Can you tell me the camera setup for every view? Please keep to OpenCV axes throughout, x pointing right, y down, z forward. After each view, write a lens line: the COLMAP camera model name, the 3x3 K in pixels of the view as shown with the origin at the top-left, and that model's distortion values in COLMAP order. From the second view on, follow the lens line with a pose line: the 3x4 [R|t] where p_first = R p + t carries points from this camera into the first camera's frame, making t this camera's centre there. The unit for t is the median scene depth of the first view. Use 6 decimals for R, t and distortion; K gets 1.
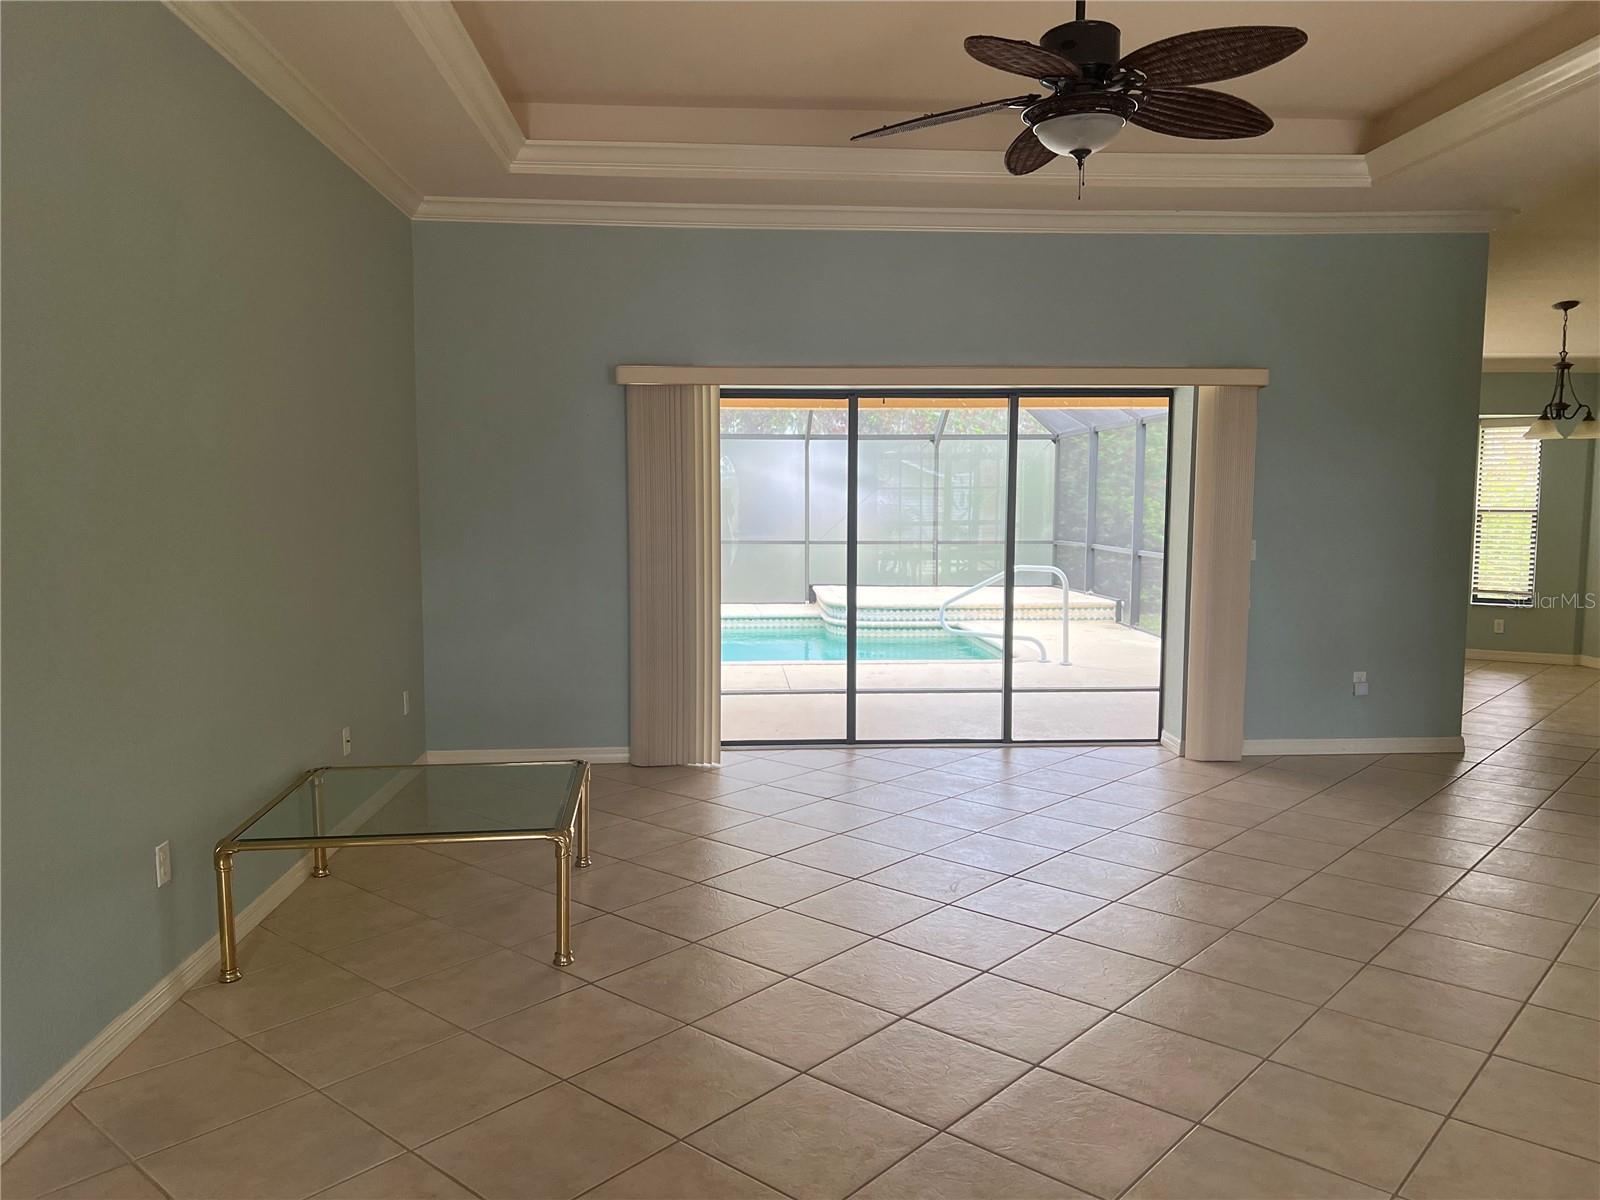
lens RADIAL K [[1195.8, 0, 798.4], [0, 1195.8, 590.7], [0, 0, 1]] dist [0.067354, -0.083131]
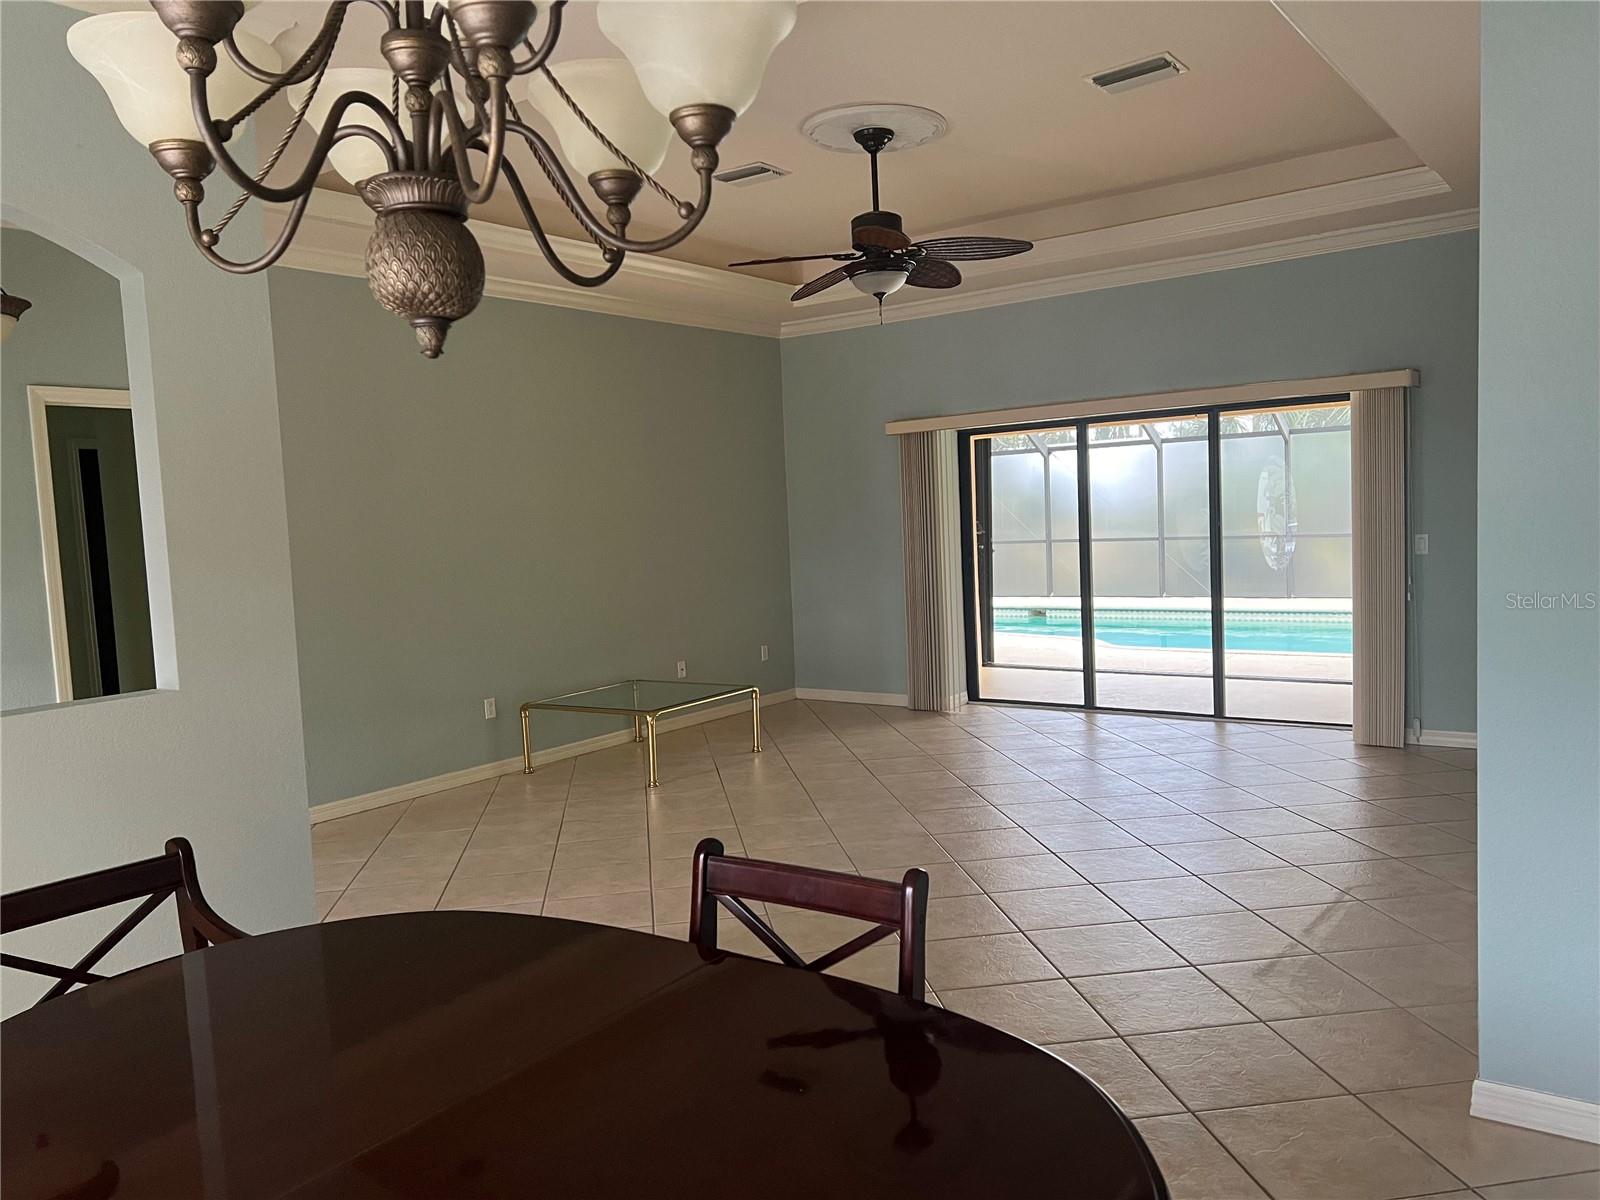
lens RADIAL K [[1195.8, 0, 807.9], [0, 1195.8, 594.4], [0, 0, 1]] dist [0.067354, -0.083131]
pose [[0.761761, 0.010228, -0.647778, 0.620210], [-0.006645, 0.999946, 0.007974, 0.003483], [0.647824, -0.001770, 0.761788, -0.117705]]
